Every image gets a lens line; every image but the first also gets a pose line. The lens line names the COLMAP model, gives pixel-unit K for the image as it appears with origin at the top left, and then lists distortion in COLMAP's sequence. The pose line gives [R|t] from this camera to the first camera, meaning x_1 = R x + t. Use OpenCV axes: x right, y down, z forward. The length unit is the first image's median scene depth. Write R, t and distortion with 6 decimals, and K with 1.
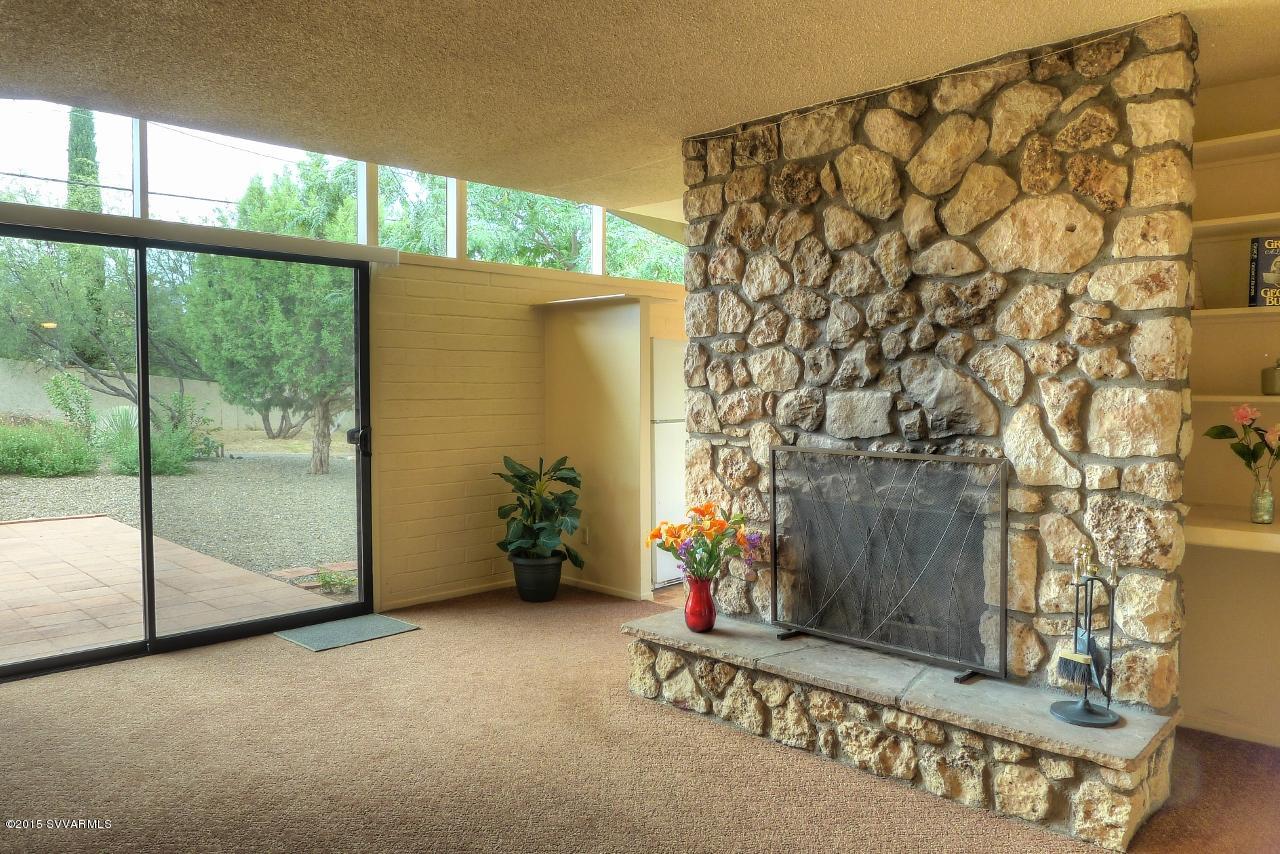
lens RADIAL K [[888.0, 0, 635.5], [0, 888.0, 426.3], [0, 0, 1]] dist [-0.048484, 0.018941]
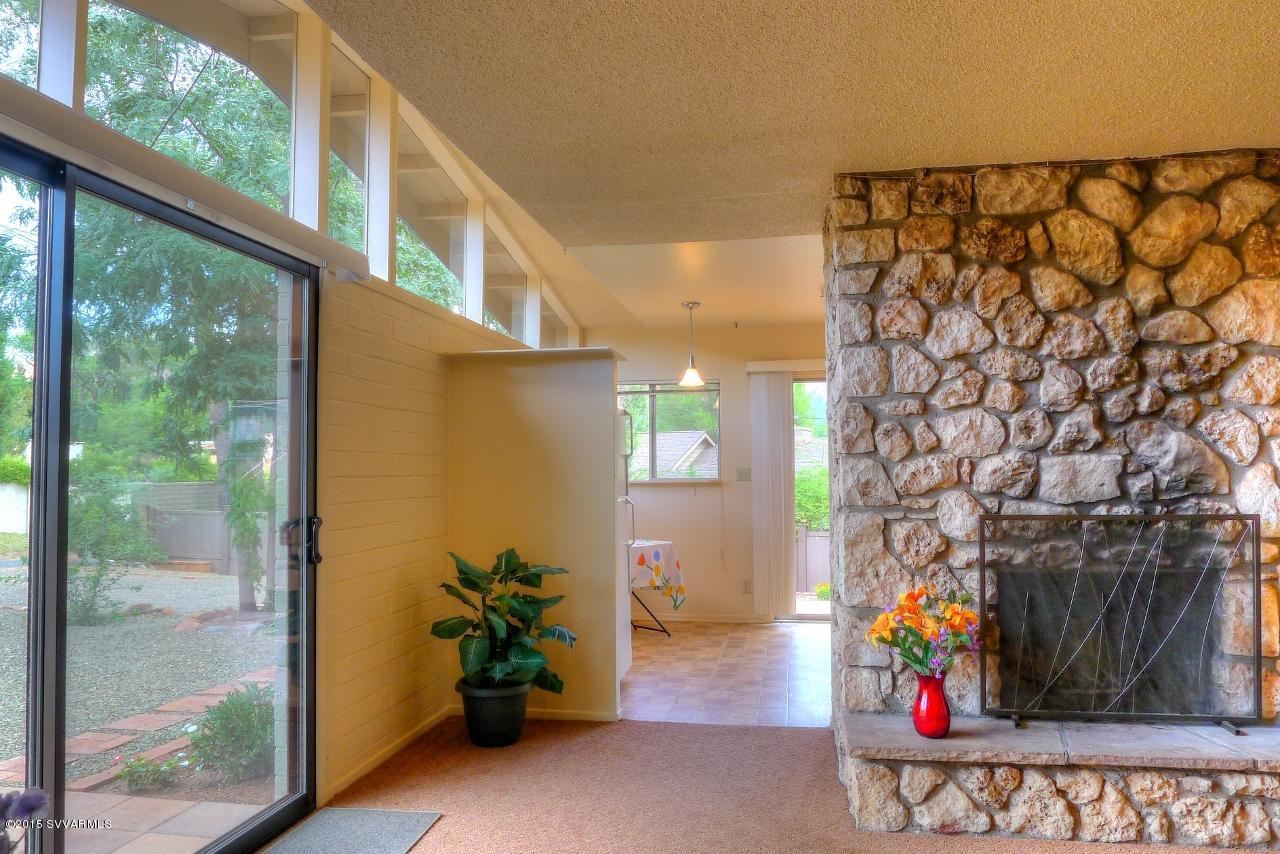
lens RADIAL K [[888.0, 0, 642.4], [0, 888.0, 427.6], [0, 0, 1]] dist [-0.048484, 0.018941]
pose [[0.821433, 0.020919, 0.569921, -0.691703], [0.034370, 0.995695, -0.086084, -0.002332], [-0.569268, 0.090300, 0.817178, 0.469041]]
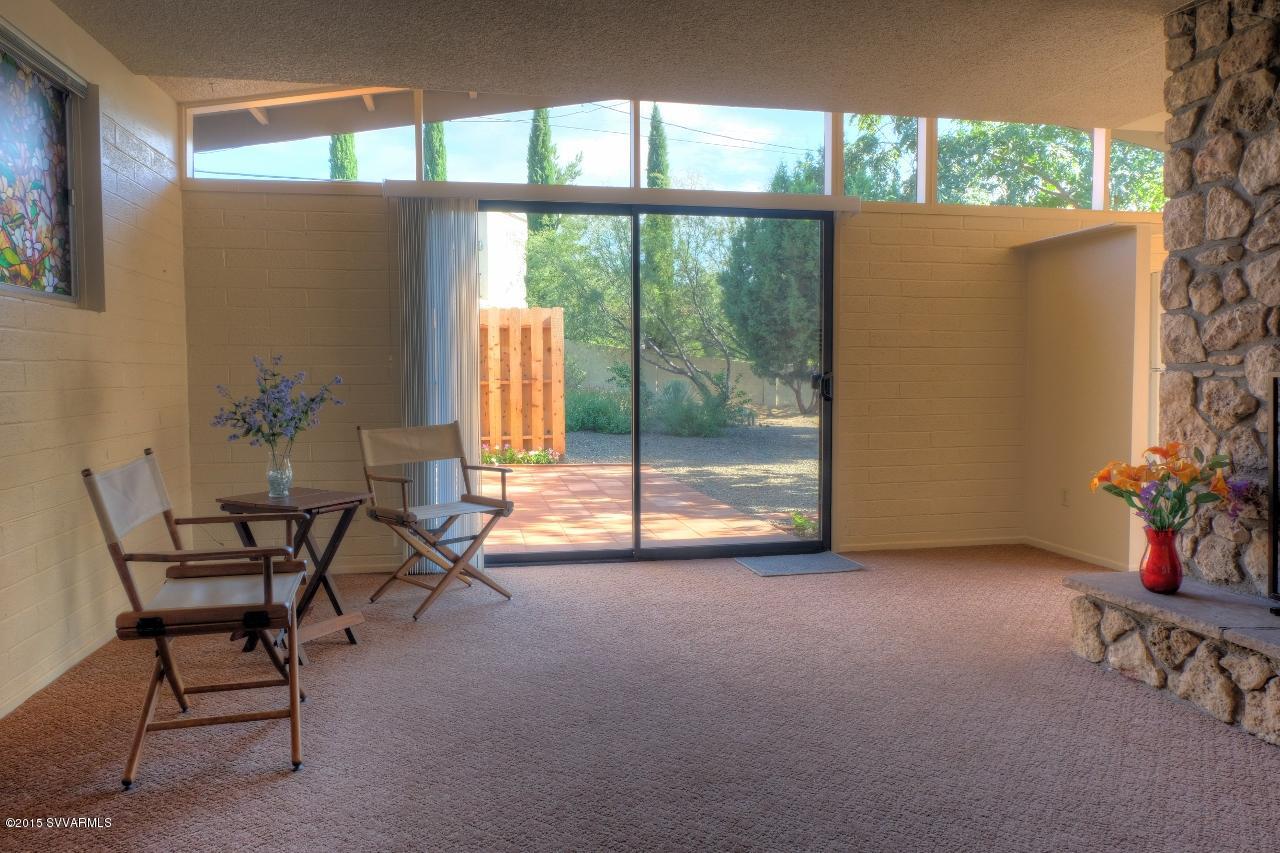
lens RADIAL K [[869.4, 0, 614.8], [0, 869.4, 420.8], [0, 0, 1]] dist [-0.052222, 0.040811]
pose [[0.813196, 0.026583, -0.581382, 0.127223], [-0.021505, 0.999647, 0.015628, 0.069597], [0.581592, -0.000206, 0.813481, 0.032599]]
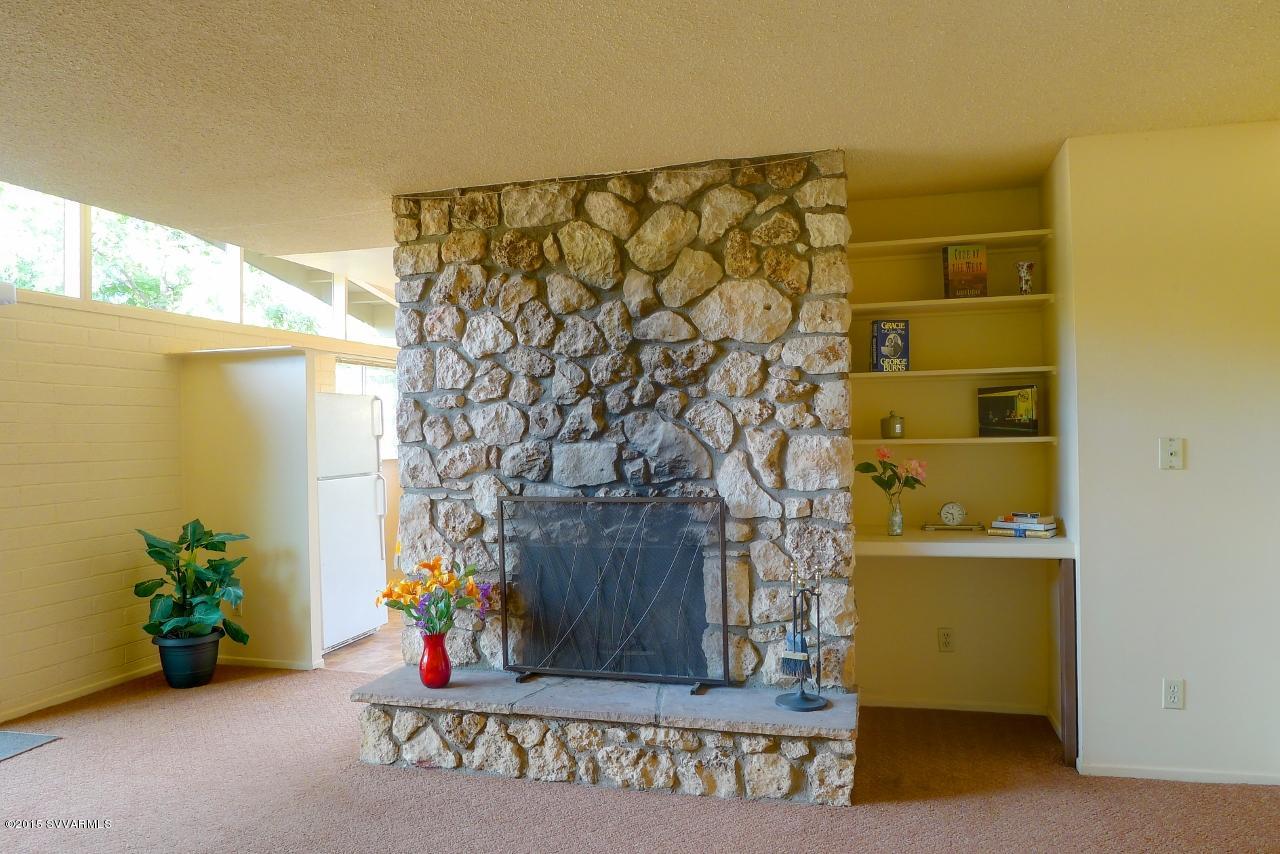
lens RADIAL K [[888.0, 0, 631.3], [0, 888.0, 426.5], [0, 0, 1]] dist [-0.048484, 0.018941]
pose [[0.875808, -0.012471, 0.482499, -0.224357], [0.040080, 0.998093, -0.046955, -0.005793], [-0.480993, 0.060462, 0.874637, 0.008309]]
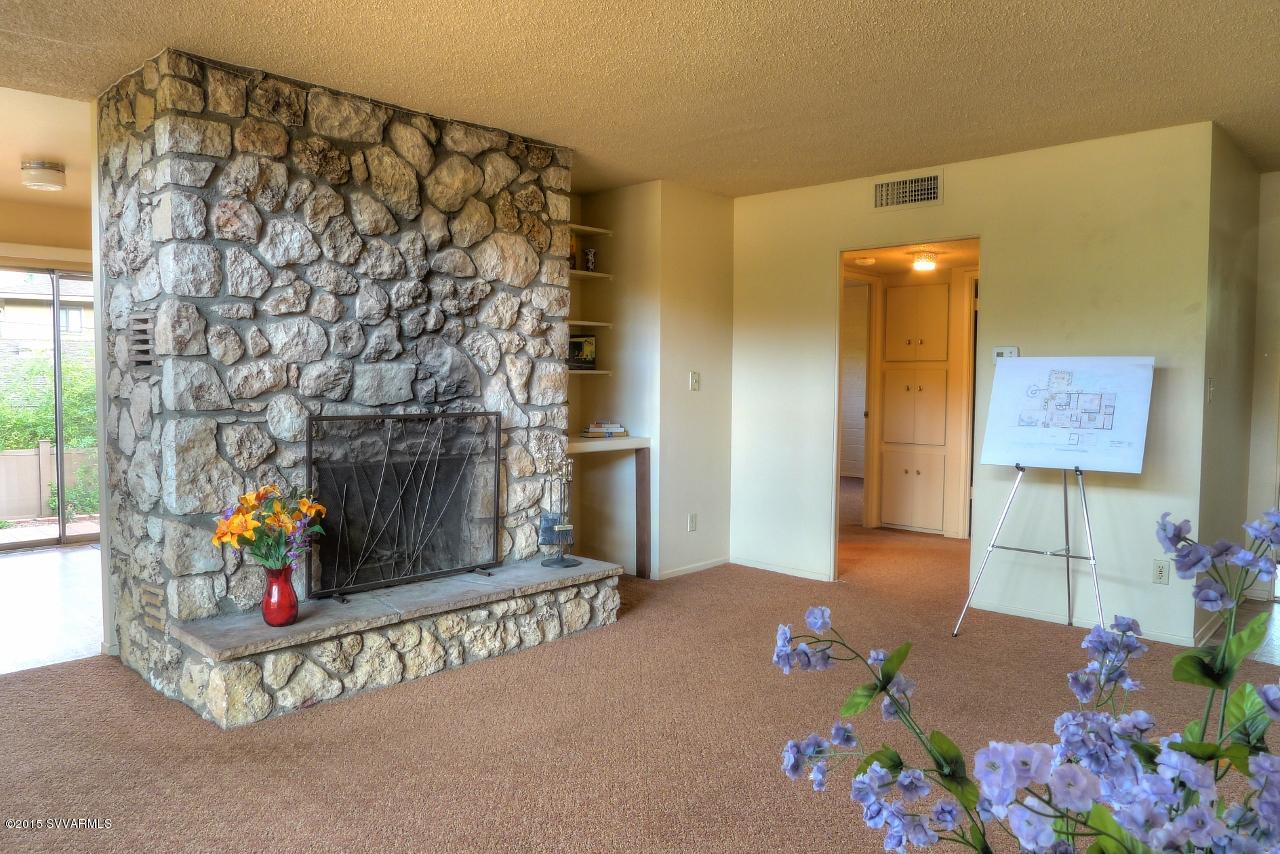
lens RADIAL K [[888.0, 0, 640.7], [0, 888.0, 424.0], [0, 0, 1]] dist [-0.048484, 0.018941]
pose [[-0.025250, -0.050309, 0.998414, -0.883097], [0.040020, 0.997881, 0.051294, -0.006475], [-0.998880, 0.041252, -0.023183, 0.688506]]
